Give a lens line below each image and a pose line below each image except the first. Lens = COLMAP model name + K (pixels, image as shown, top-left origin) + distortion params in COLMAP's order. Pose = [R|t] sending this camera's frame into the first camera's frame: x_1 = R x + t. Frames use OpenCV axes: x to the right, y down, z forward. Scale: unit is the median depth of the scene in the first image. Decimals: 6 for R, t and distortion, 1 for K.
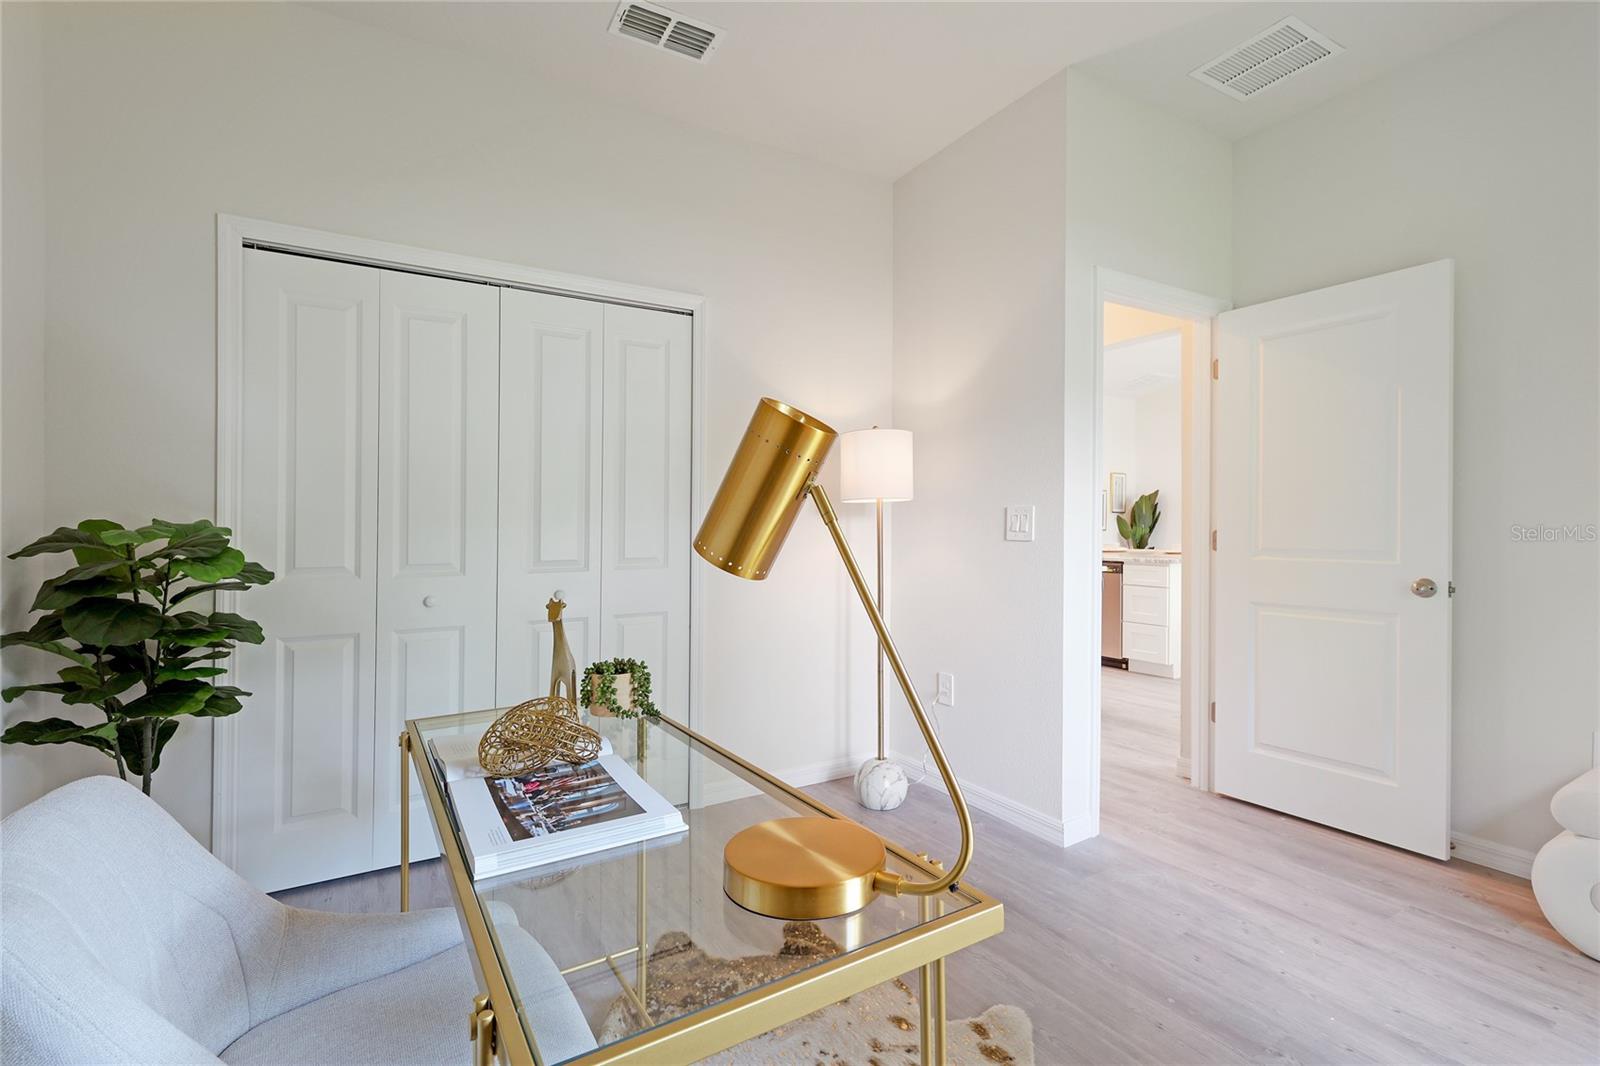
lens RADIAL K [[737.4, 0, 795.4], [0, 737.4, 522.8], [0, 0, 1]] dist [-0.002335, -0.000077]
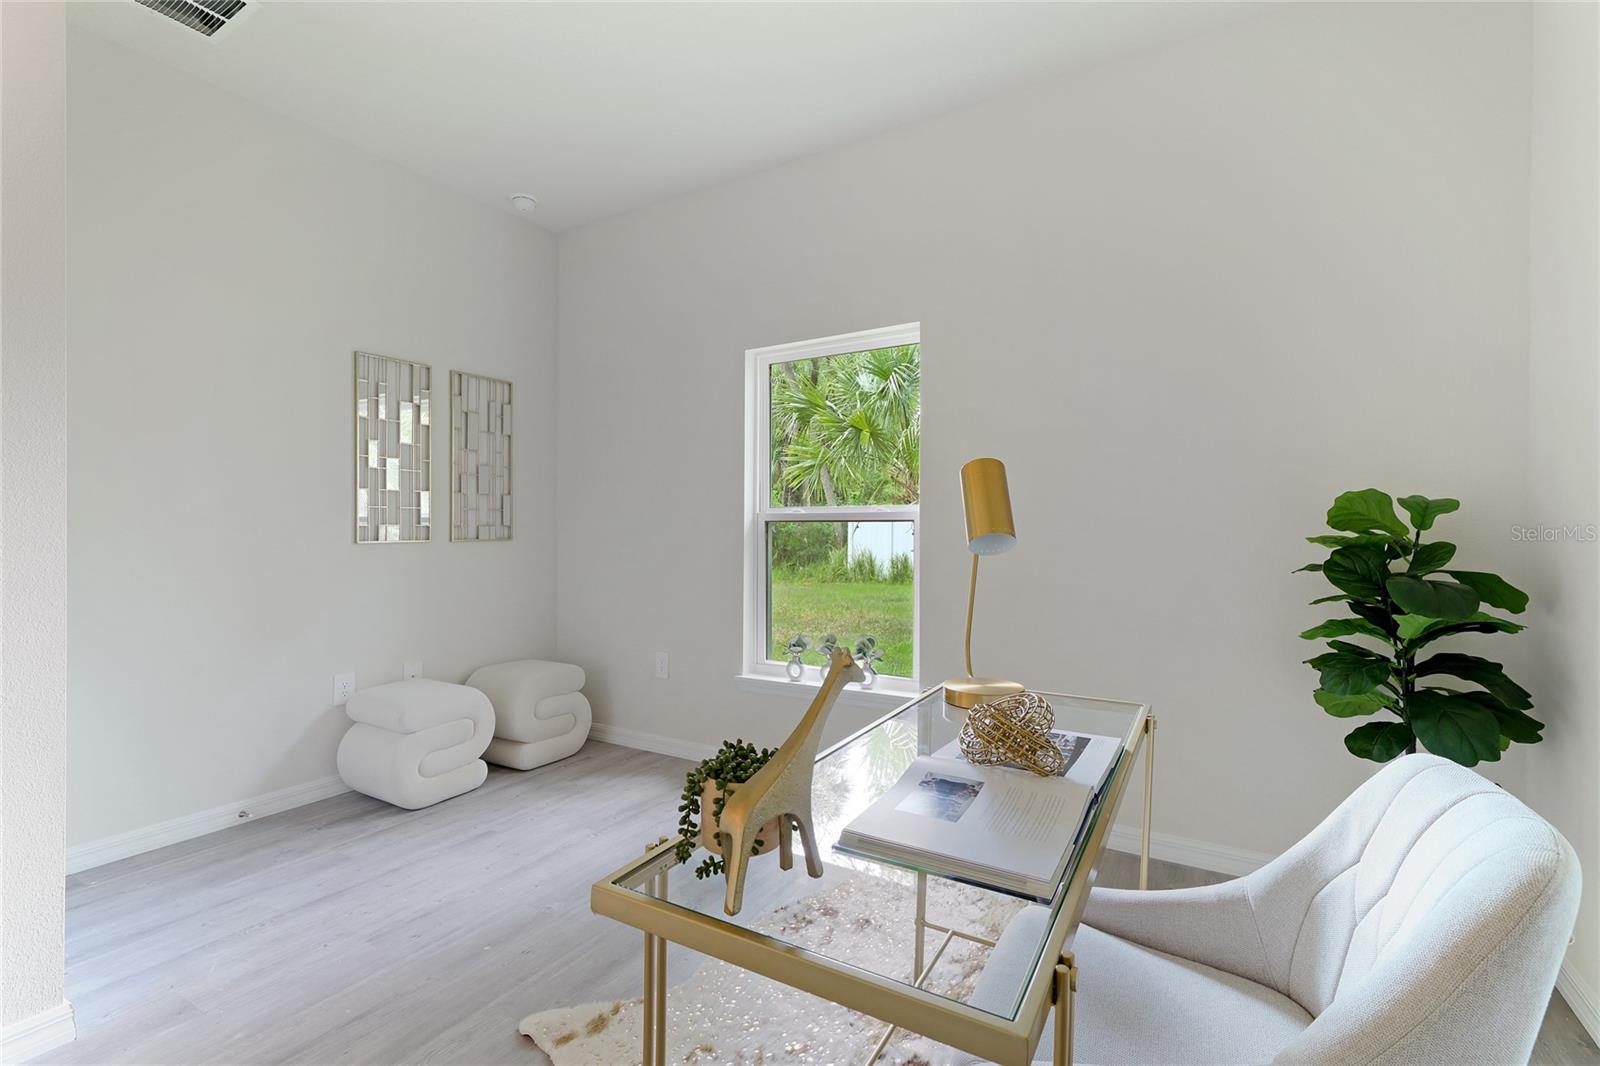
lens RADIAL K [[737.4, 0, 793.7], [0, 737.4, 536.9], [0, 0, 1]] dist [-0.002335, -0.000077]
pose [[-0.460338, -0.006986, 0.887716, -0.622297], [-0.000241, 0.999970, 0.007744, 0.007535], [-0.887744, 0.003351, -0.460326, 0.971097]]
